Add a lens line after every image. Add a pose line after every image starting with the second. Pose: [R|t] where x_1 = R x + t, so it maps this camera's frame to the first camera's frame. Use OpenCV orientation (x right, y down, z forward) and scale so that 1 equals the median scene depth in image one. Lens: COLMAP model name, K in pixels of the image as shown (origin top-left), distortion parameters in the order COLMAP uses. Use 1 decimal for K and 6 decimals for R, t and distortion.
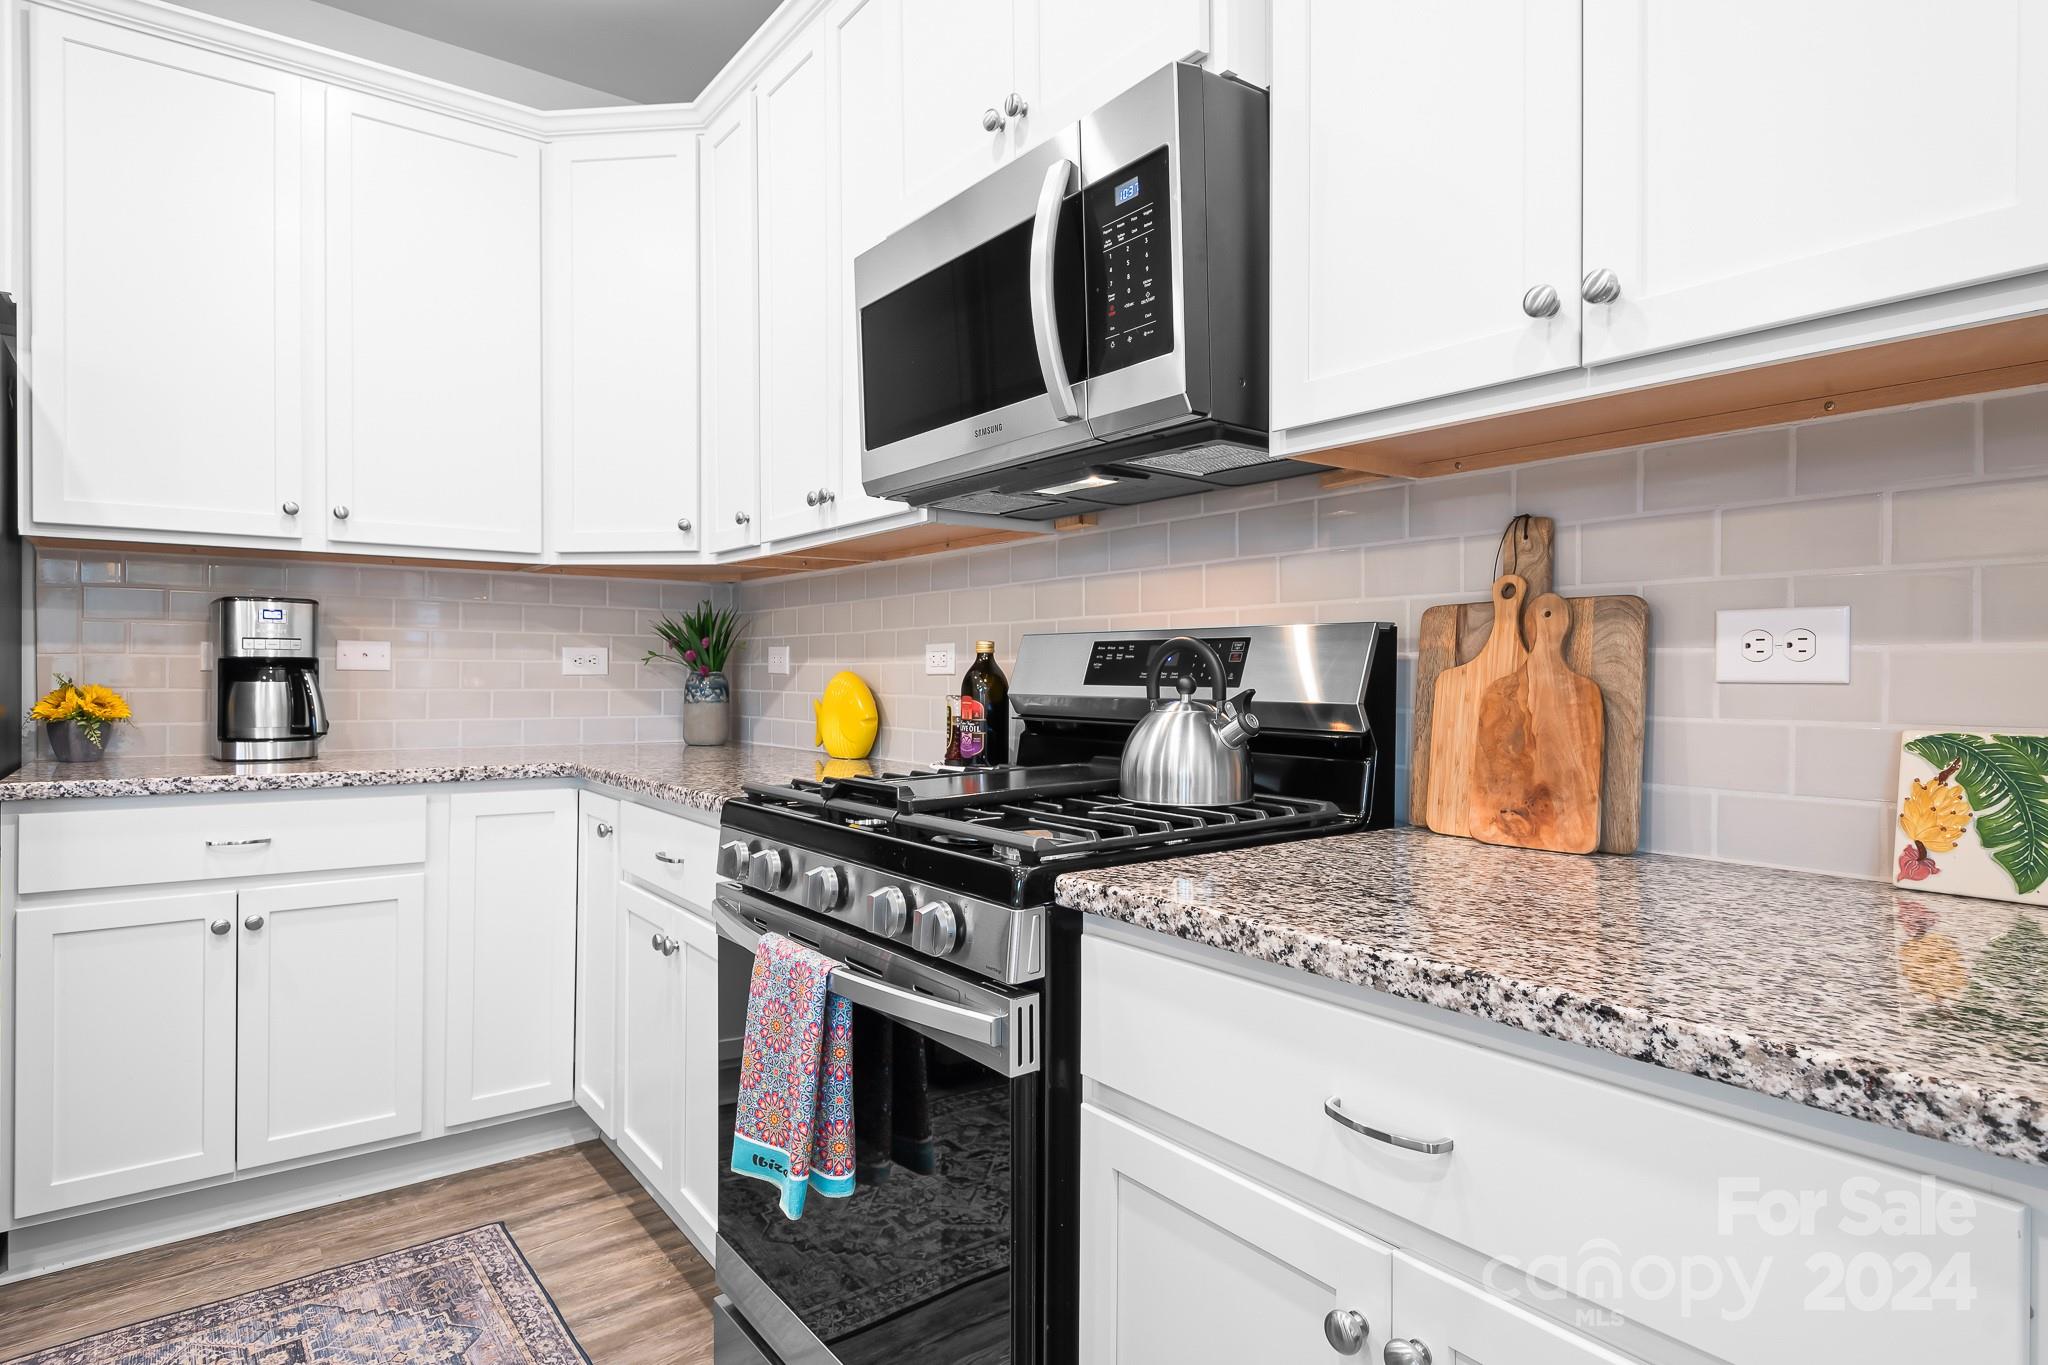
lens RADIAL K [[1101.1, 0, 1023.1], [0, 1101.1, 684.5], [0, 0, 1]] dist [0.012233, -0.012393]
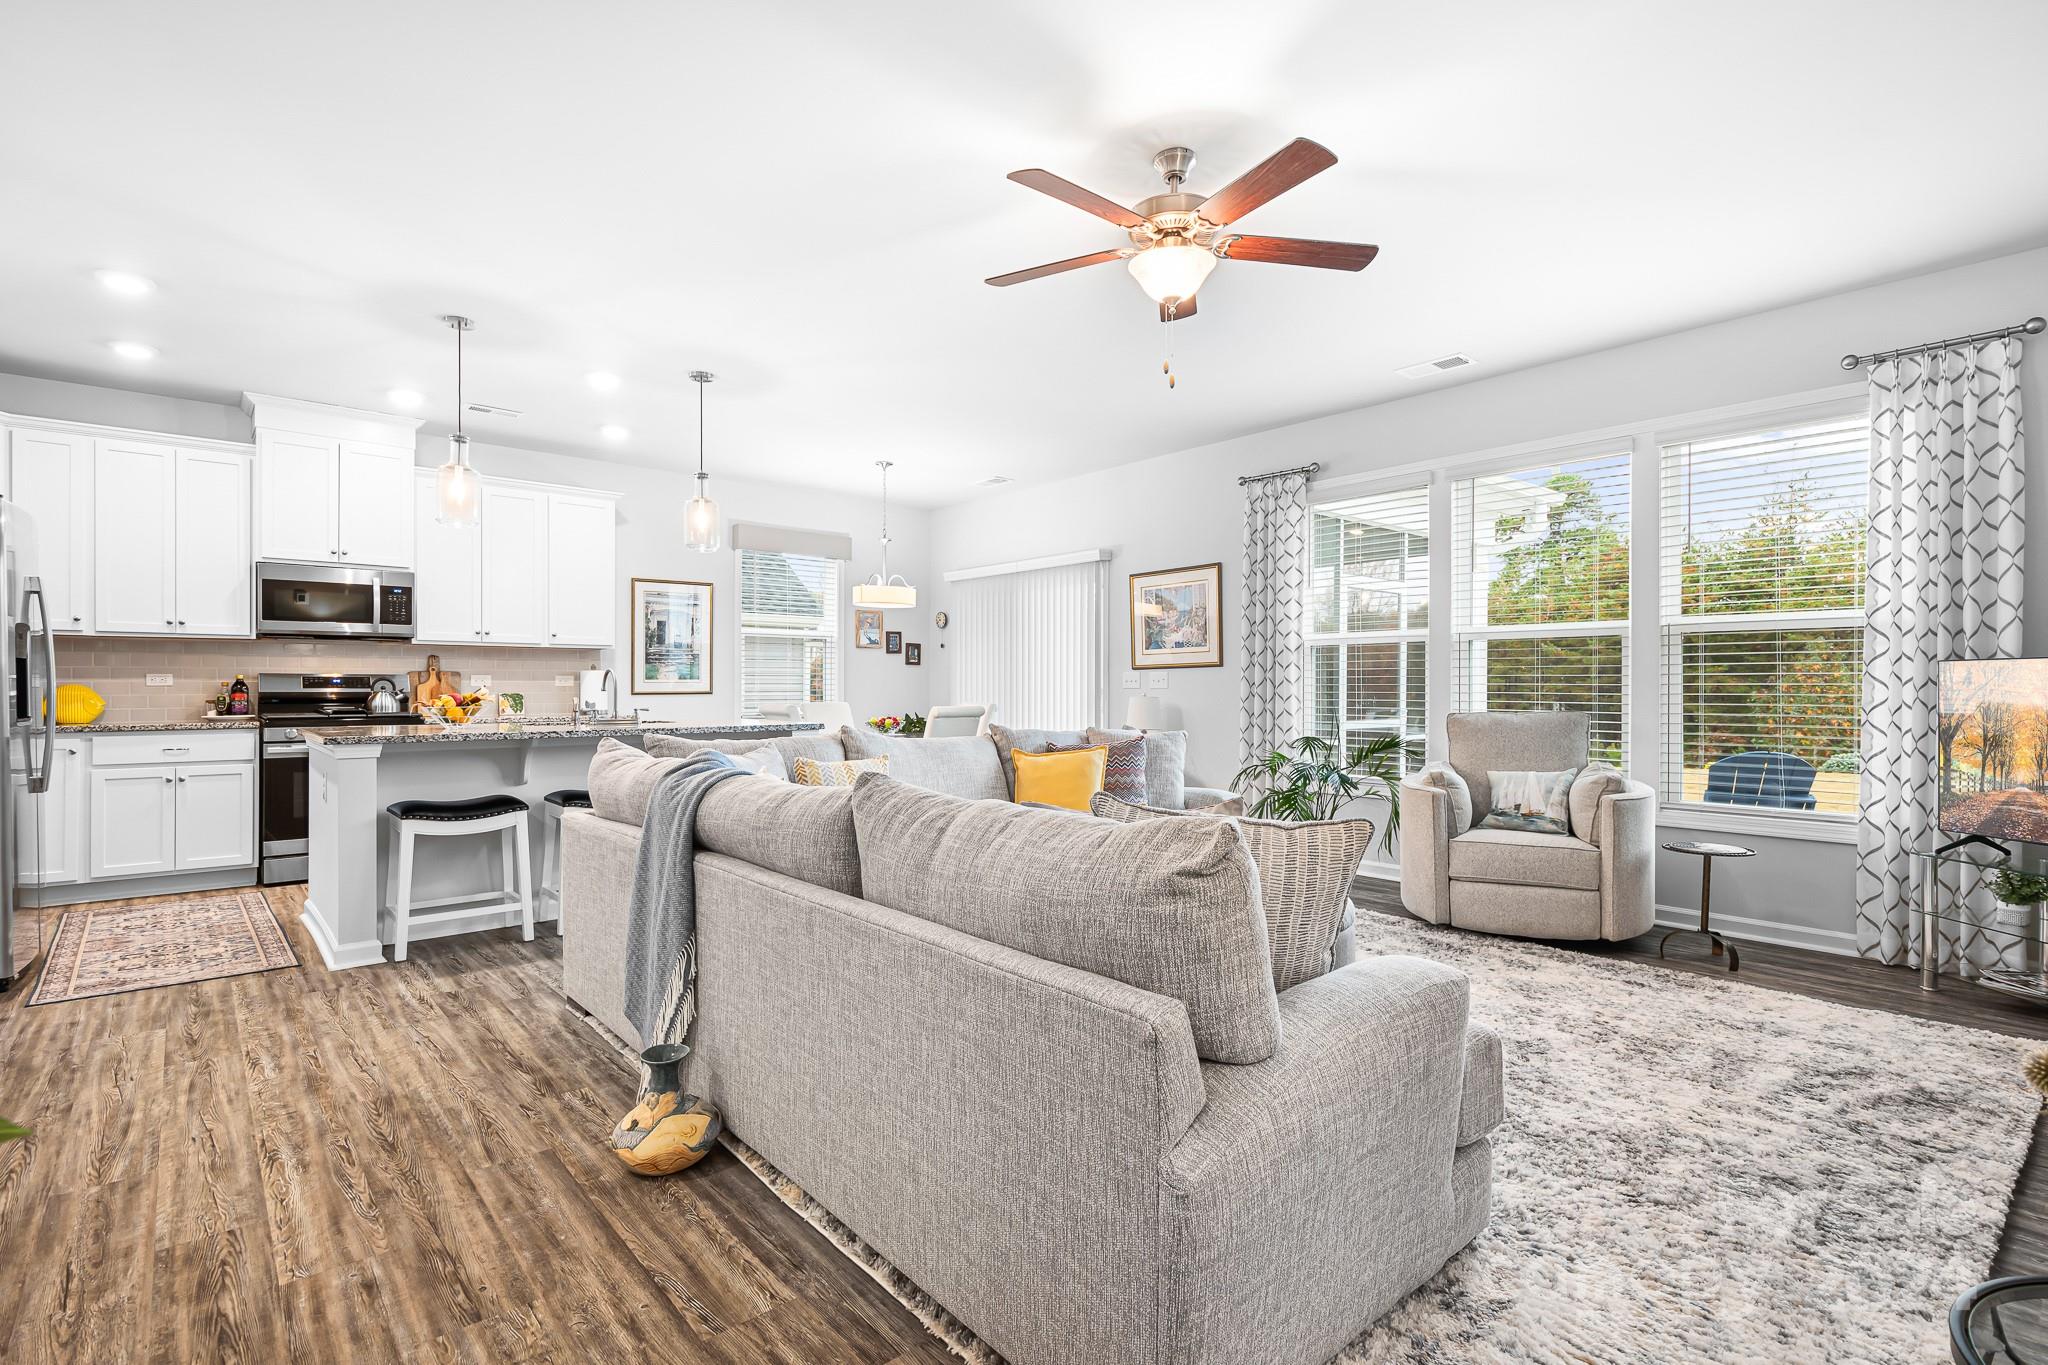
lens RADIAL K [[967.9, 0, 1042.5], [0, 967.9, 695.0], [0, 0, 1]] dist [0.013571, -0.004150]
pose [[-0.065571, -0.011631, 0.997780, -2.941906], [0.010492, 0.999869, 0.012345, 0.007102], [-0.997793, 0.011278, -0.065441, -1.076077]]
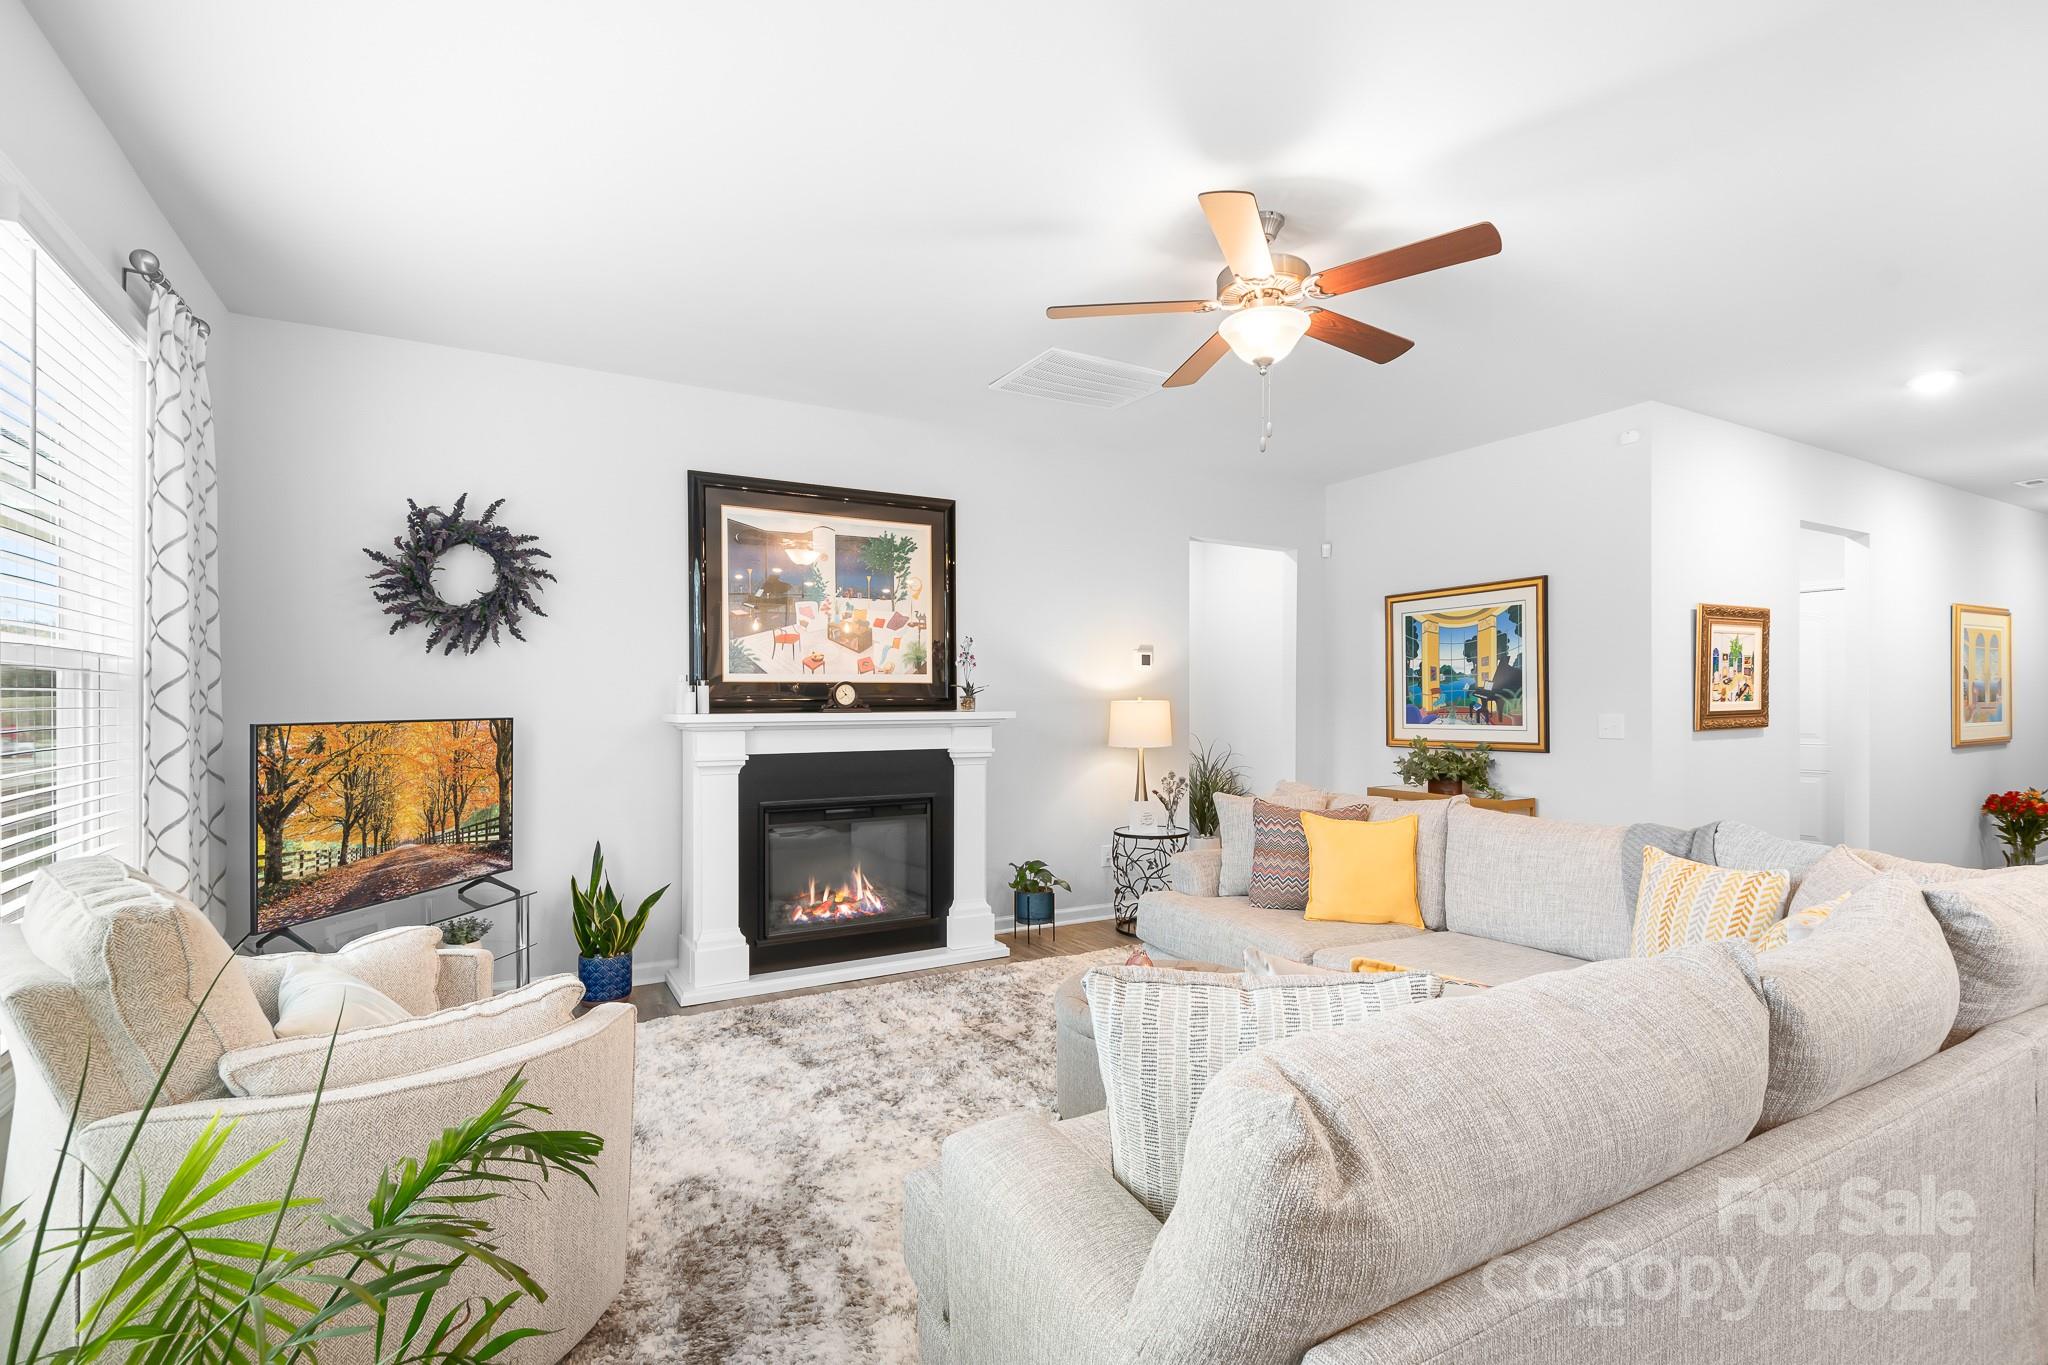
lens RADIAL K [[967.9, 0, 1023.2], [0, 967.9, 697.1], [0, 0, 1]] dist [0.013571, -0.004150]
pose [[-0.139374, -0.007558, -0.990211, 0.020065], [-0.014106, 0.999885, -0.005646, -0.063440], [0.990139, 0.013181, -0.139465, -1.509947]]
